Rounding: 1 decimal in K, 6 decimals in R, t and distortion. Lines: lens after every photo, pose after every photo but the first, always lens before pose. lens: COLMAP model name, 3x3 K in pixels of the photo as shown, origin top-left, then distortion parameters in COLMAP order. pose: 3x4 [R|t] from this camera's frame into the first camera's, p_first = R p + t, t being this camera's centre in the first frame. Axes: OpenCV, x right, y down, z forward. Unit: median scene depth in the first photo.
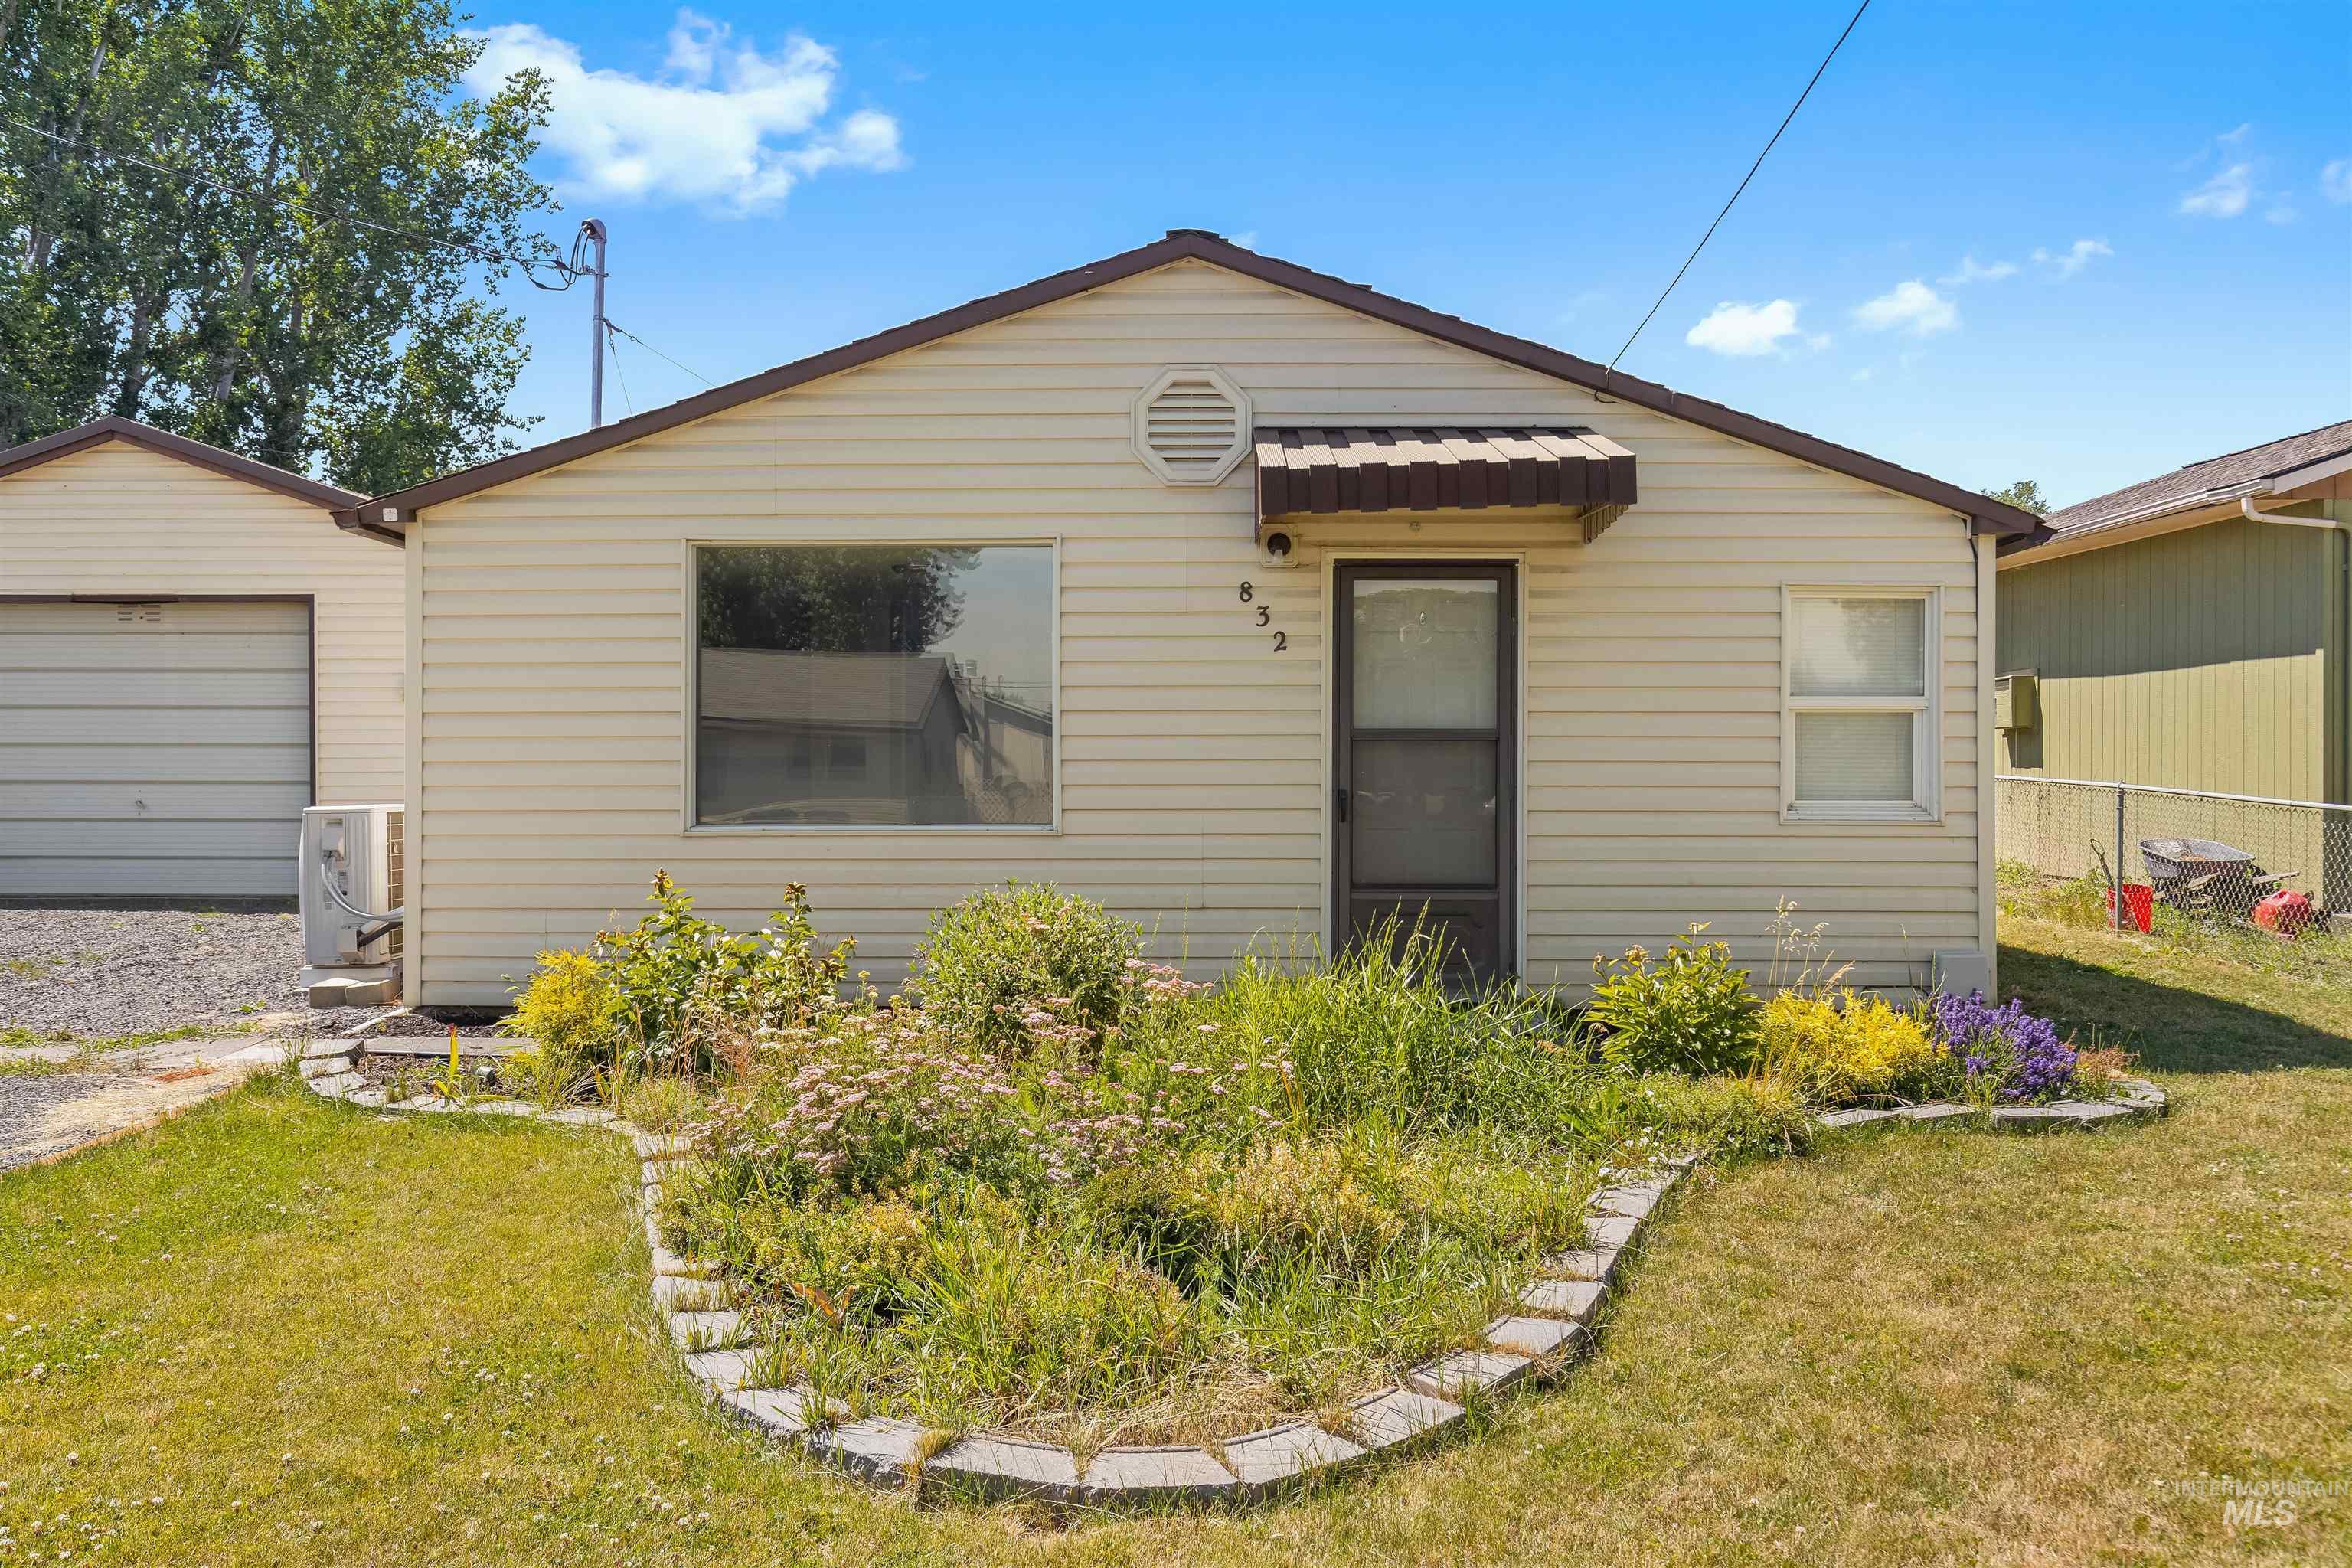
lens RADIAL K [[2000.7, 0, 1176.0], [0, 2000.7, 784.0], [0, 0, 1]] dist [-0.011643, -0.003541]
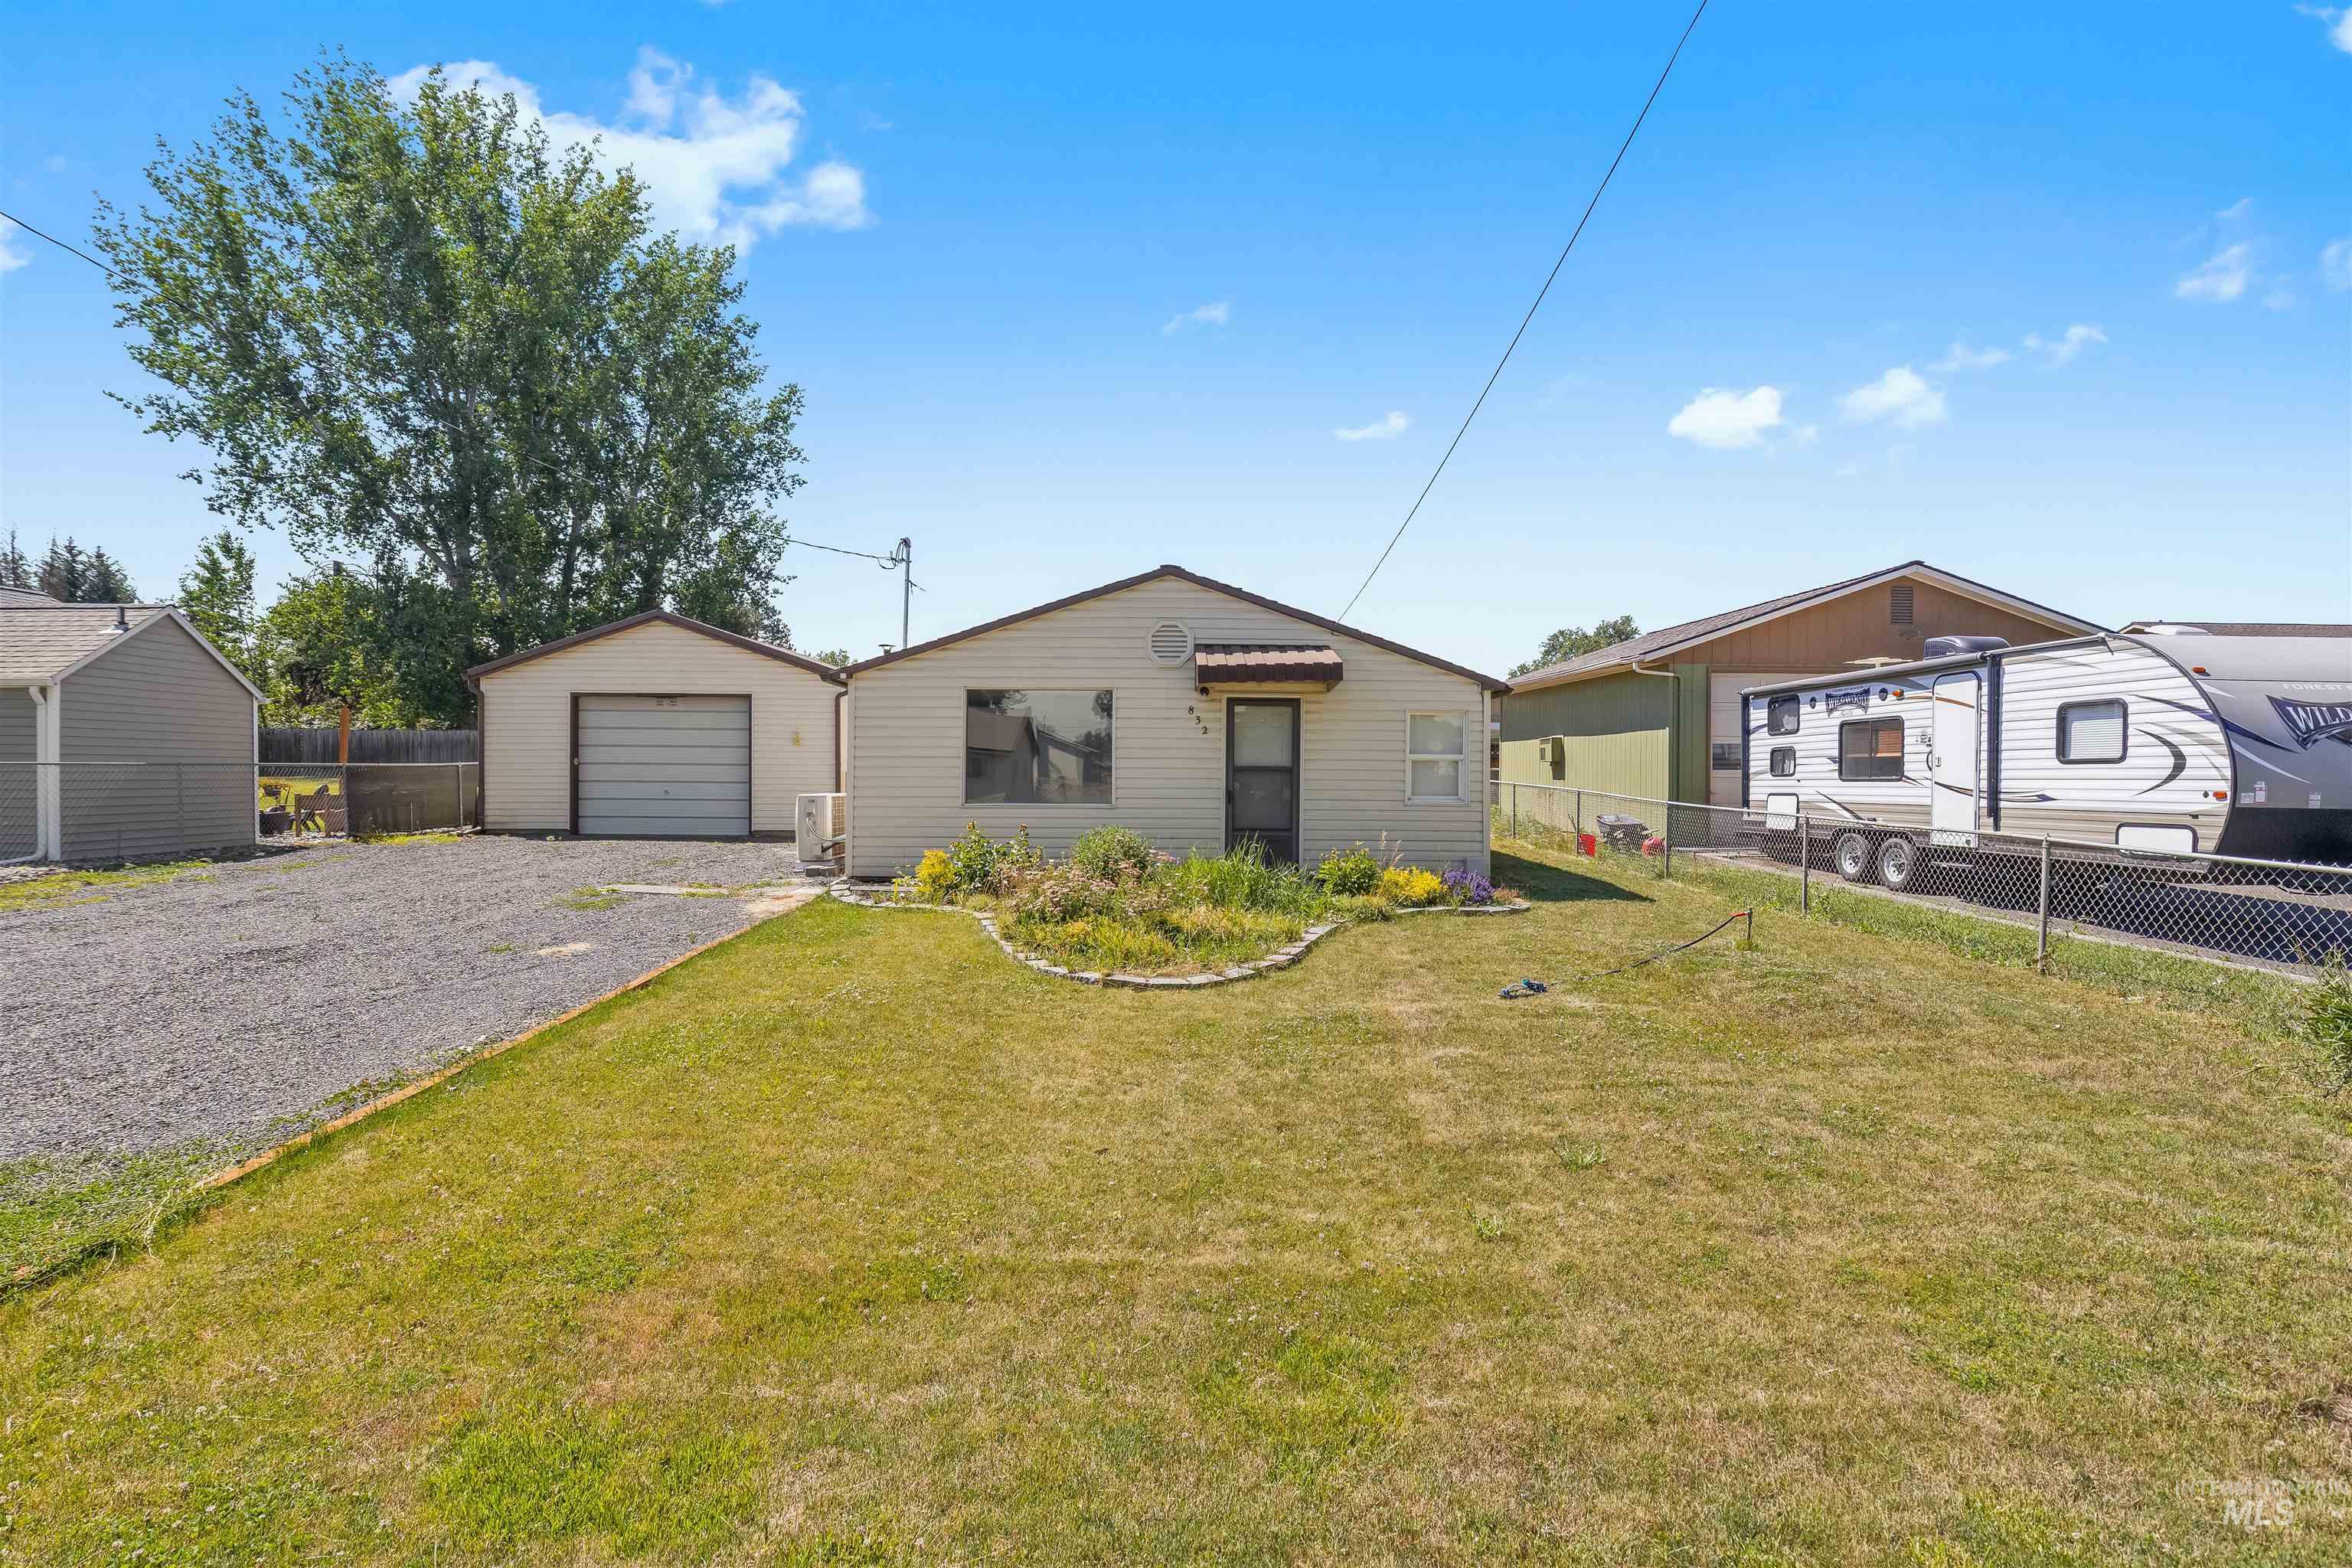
lens RADIAL K [[1194.0, 0, 1176.0], [0, 1194.0, 784.0], [0, 0, 1]] dist [0.000482, 0.000026]
pose [[0.999622, 0.006913, 0.026604, -0.022523], [-0.006951, 0.999975, 0.001333, -0.006621], [-0.026595, -0.001518, 0.999645, -0.478259]]
